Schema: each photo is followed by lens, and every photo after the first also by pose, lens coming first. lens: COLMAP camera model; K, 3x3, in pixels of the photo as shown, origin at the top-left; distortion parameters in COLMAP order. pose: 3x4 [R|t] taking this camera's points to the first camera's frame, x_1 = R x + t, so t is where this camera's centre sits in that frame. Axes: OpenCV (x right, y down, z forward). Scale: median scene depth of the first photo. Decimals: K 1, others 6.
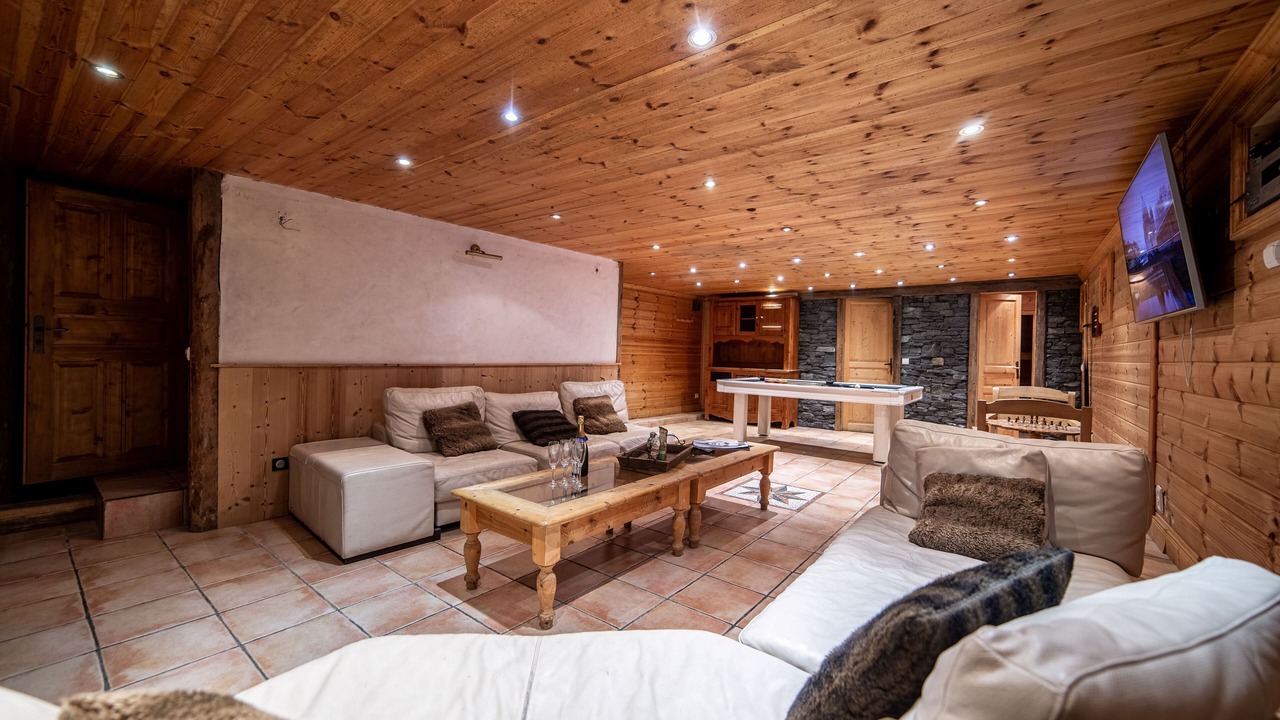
lens RADIAL K [[498.3, 0, 634.8], [0, 498.3, 357.5], [0, 0, 1]] dist [-0.018289, 0.006161]
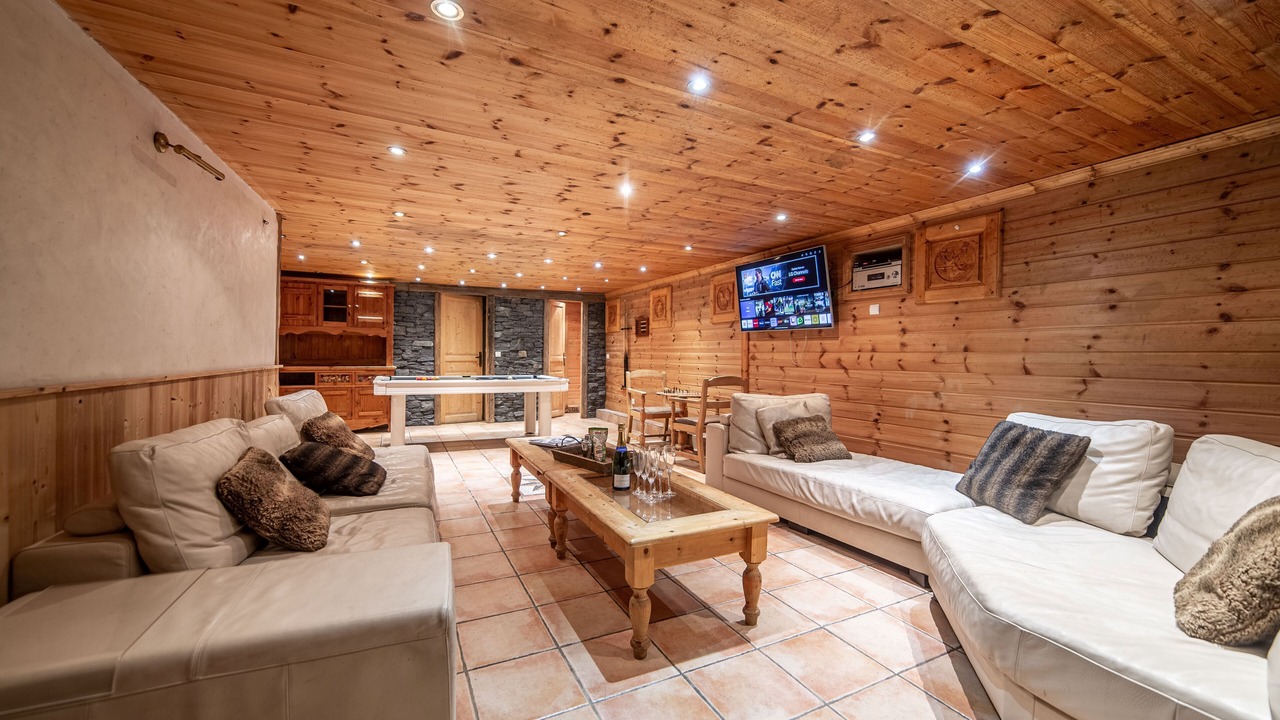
lens RADIAL K [[498.3, 0, 636.7], [0, 498.3, 358.2], [0, 0, 1]] dist [-0.018289, 0.006161]
pose [[0.428890, -0.026437, 0.902970, -0.567931], [0.010248, 0.999650, 0.024400, -0.012697], [-0.903298, -0.001211, 0.429011, 0.372619]]
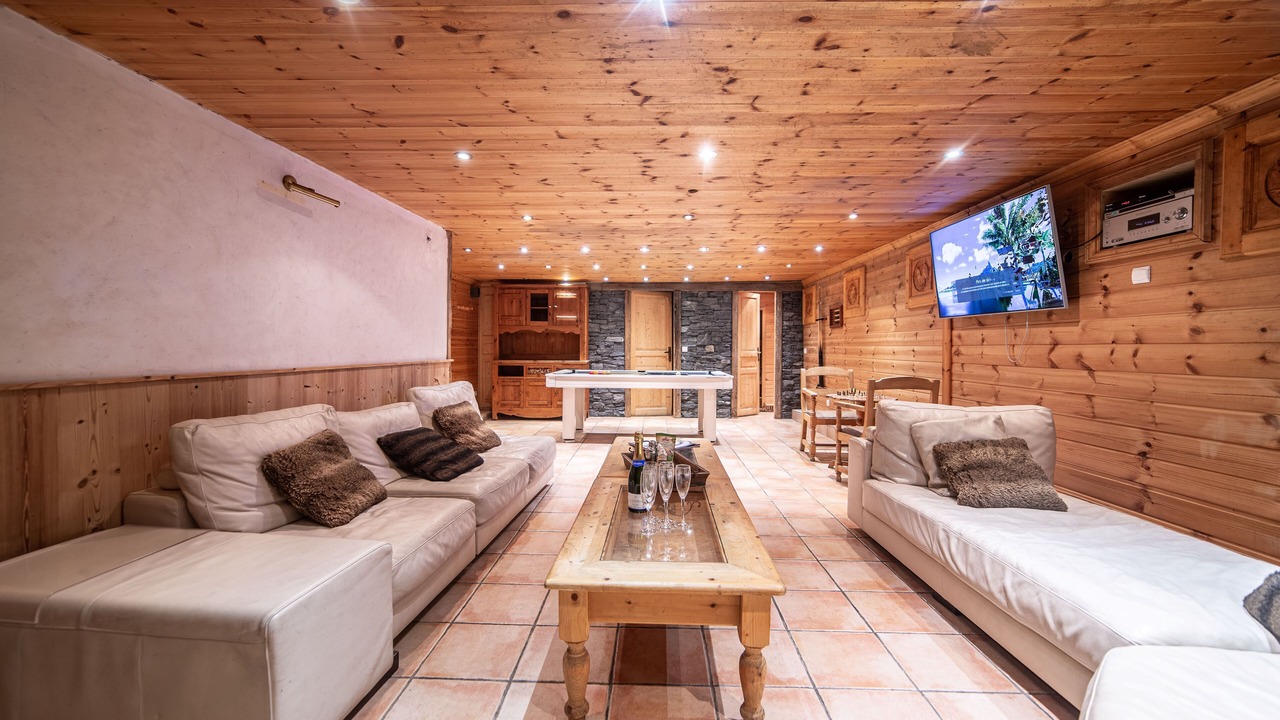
lens RADIAL K [[498.3, 0, 636.0], [0, 498.3, 357.1], [0, 0, 1]] dist [-0.018289, 0.006161]
pose [[0.806920, -0.031973, 0.589795, -0.345836], [0.021203, 0.999458, 0.025171, -0.008085], [-0.590281, -0.007806, 0.807160, 0.251849]]
